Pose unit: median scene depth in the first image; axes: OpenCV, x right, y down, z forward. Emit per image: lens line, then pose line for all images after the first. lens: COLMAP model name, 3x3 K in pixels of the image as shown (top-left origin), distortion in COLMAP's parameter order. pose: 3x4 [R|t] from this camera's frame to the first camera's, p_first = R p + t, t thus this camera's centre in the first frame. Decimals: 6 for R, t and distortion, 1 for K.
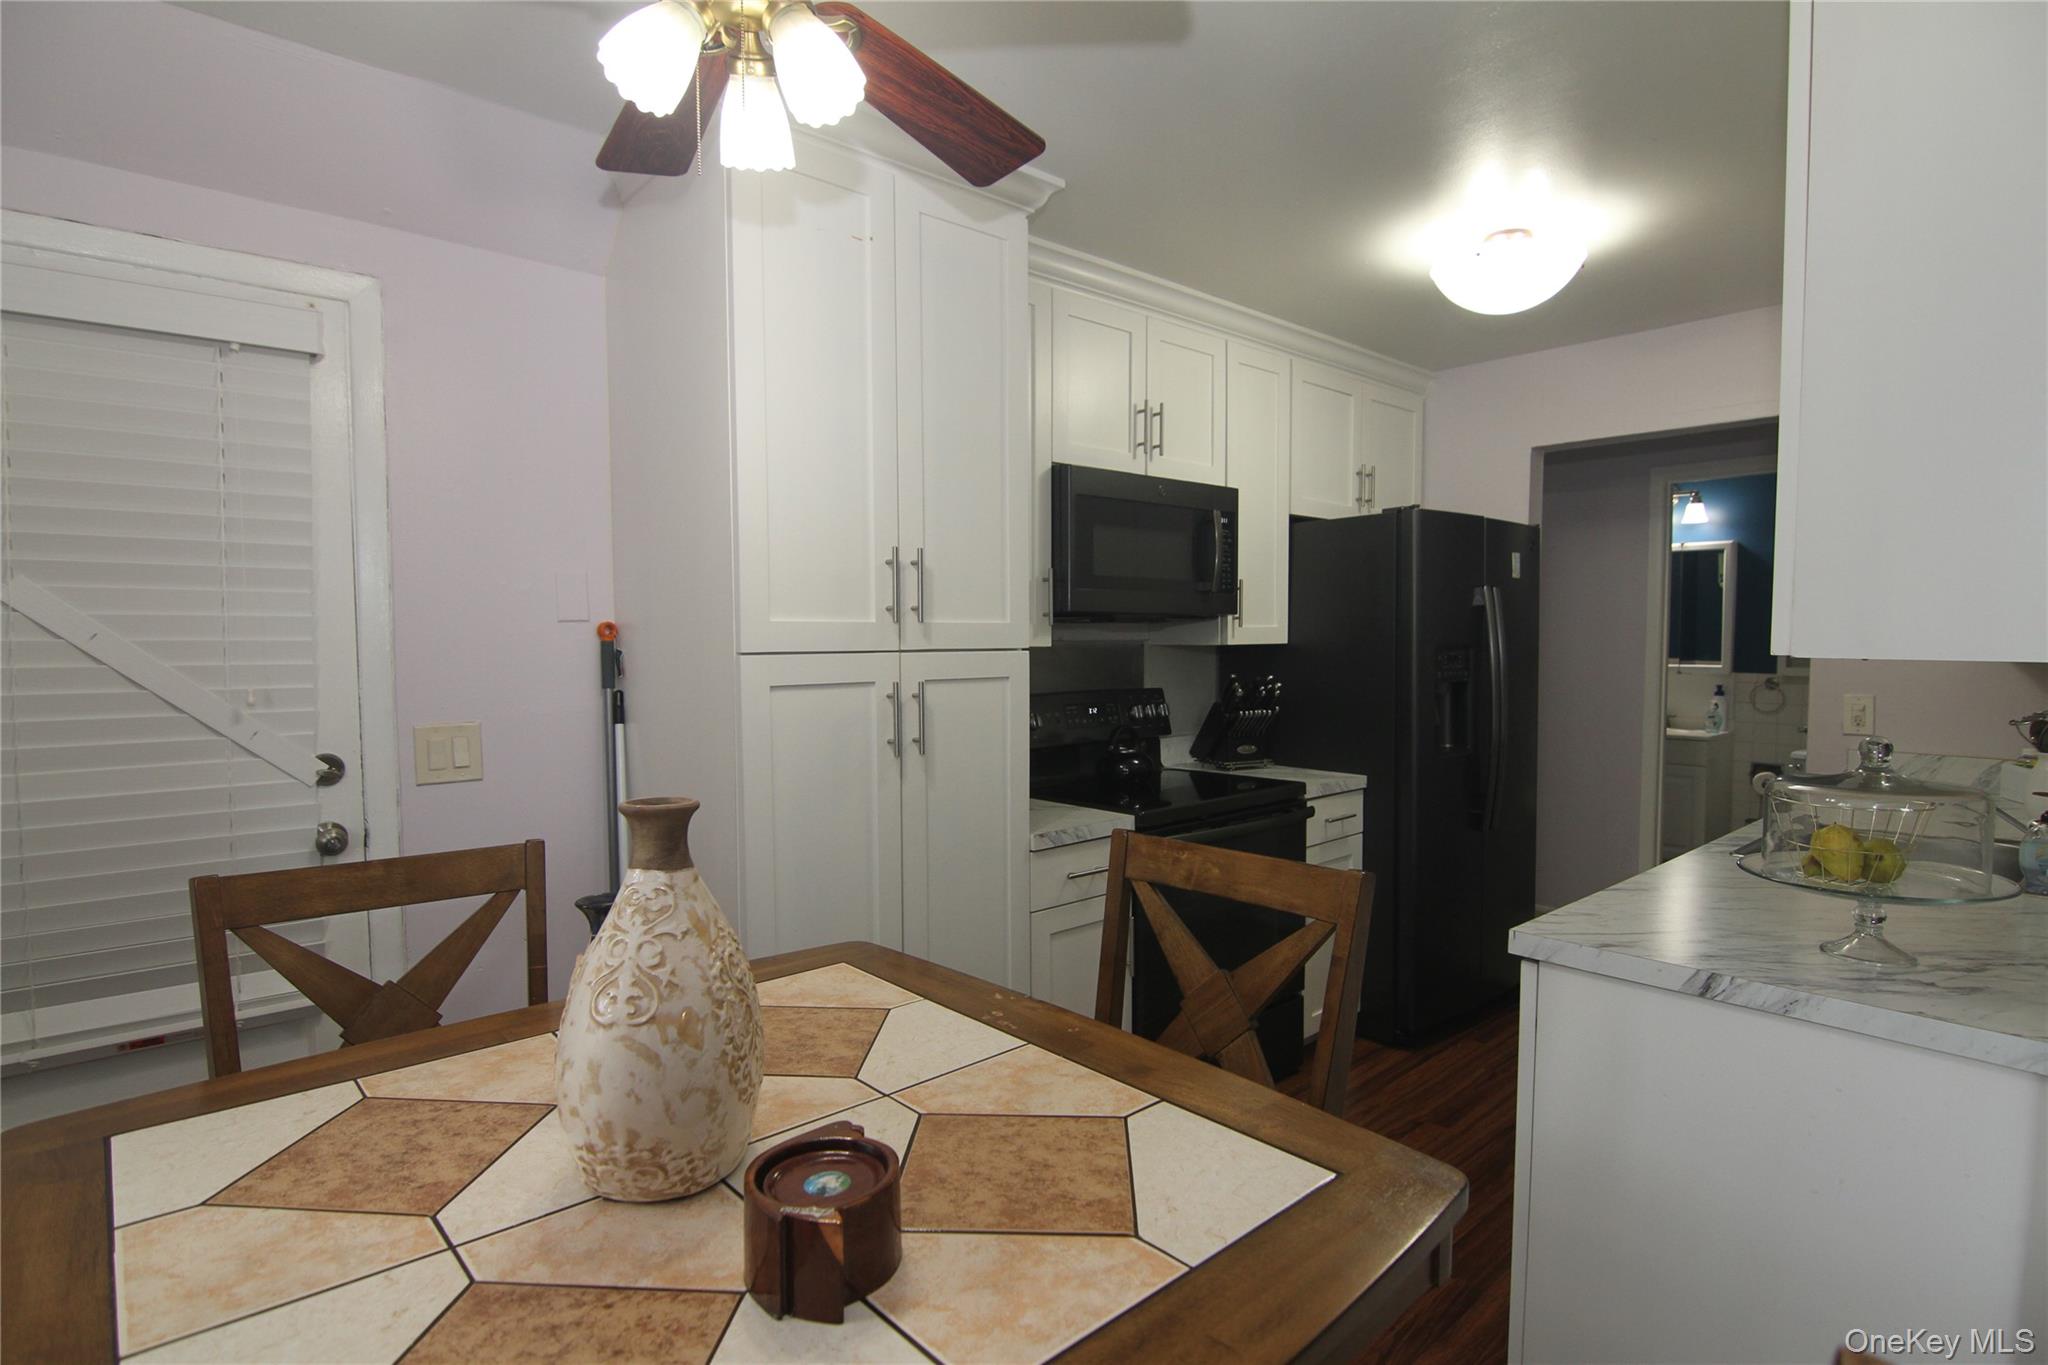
lens RADIAL K [[1051.3, 0, 1063.0], [0, 1051.3, 694.1], [0, 0, 1]] dist [-0.005817, -0.009694]
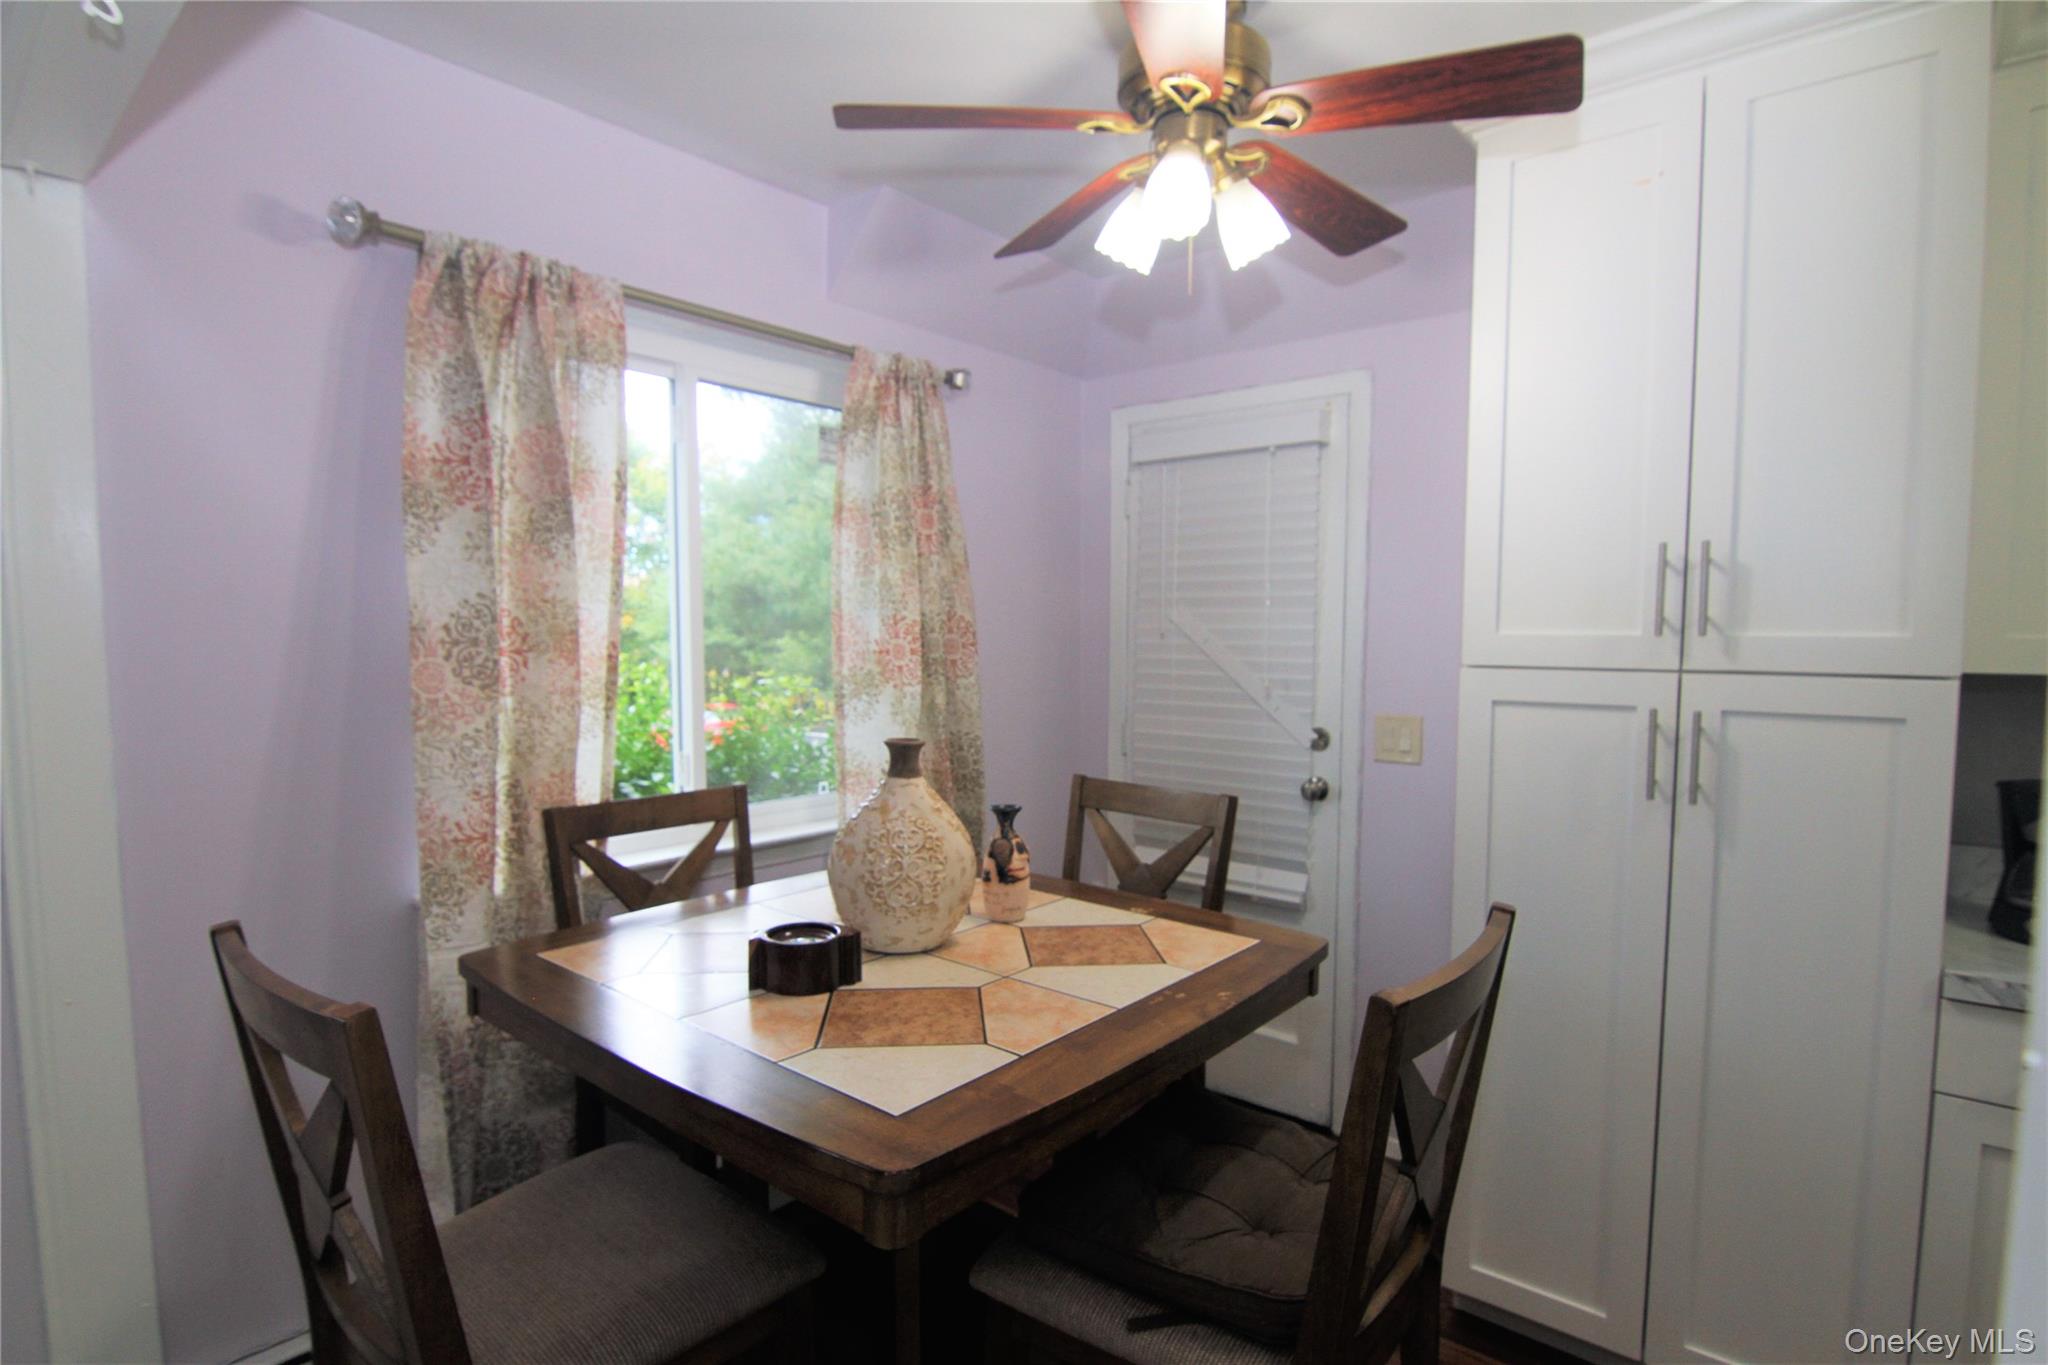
lens RADIAL K [[1051.3, 0, 988.8], [0, 1051.3, 687.3], [0, 0, 1]] dist [-0.005817, -0.009694]
pose [[0.097775, 0.057729, -0.993533, 0.444931], [-0.063535, 0.996642, 0.051657, -0.027888], [0.993178, 0.058073, 0.101114, 0.300750]]
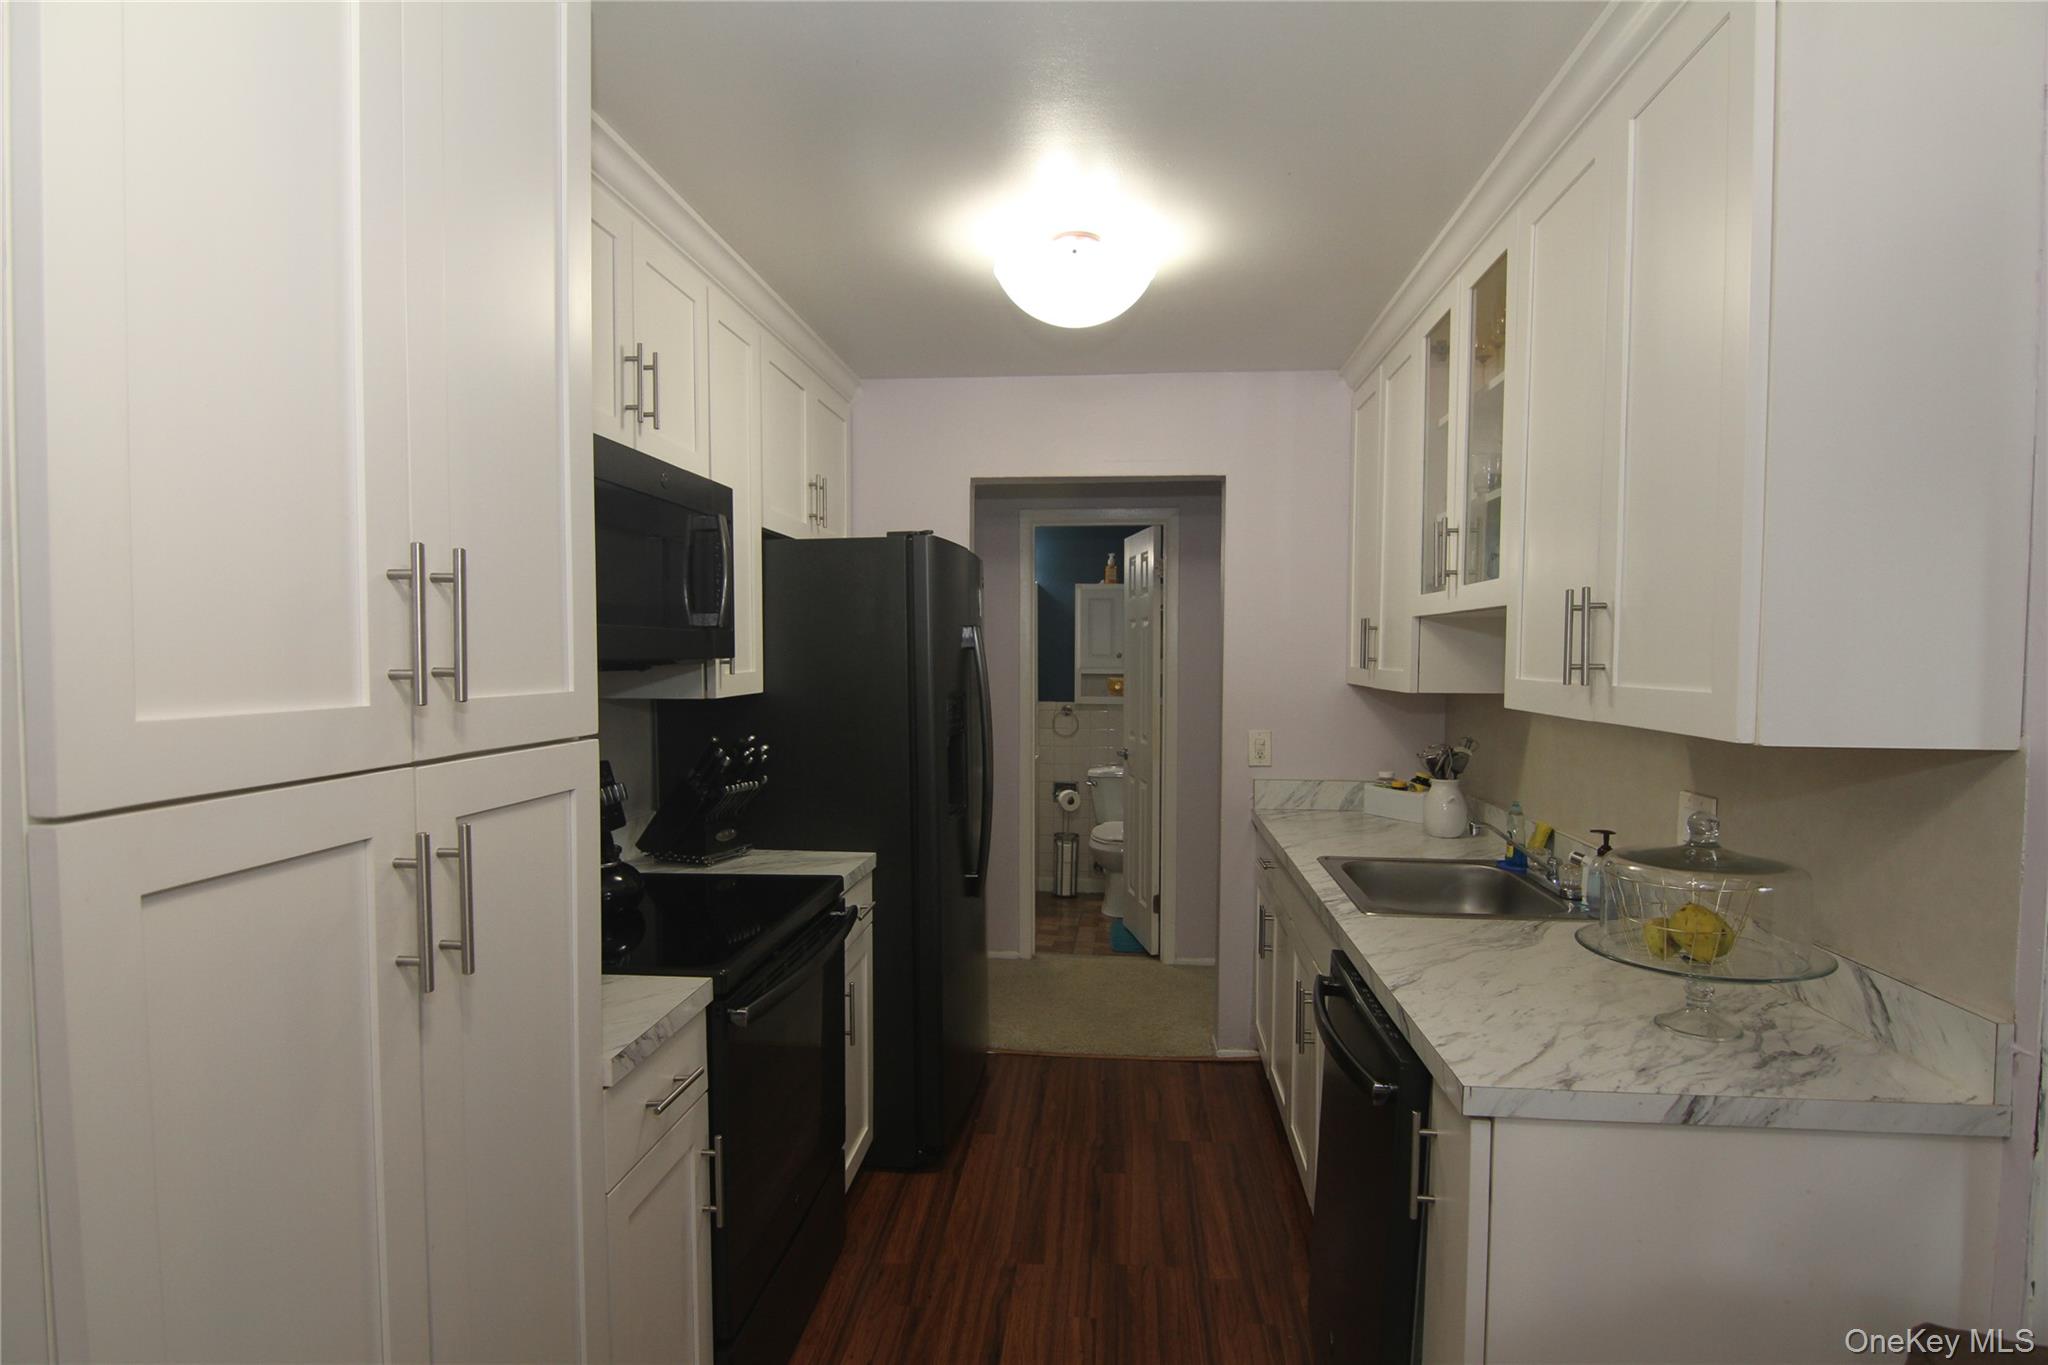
lens RADIAL K [[1051.3, 0, 1046.6], [0, 1051.3, 700.8], [0, 0, 1]] dist [-0.005817, -0.009694]
pose [[0.737321, -0.023232, 0.675143, -0.198680], [0.029024, 0.999575, 0.002700, -0.047360], [-0.674919, 0.017605, 0.737682, 0.350557]]
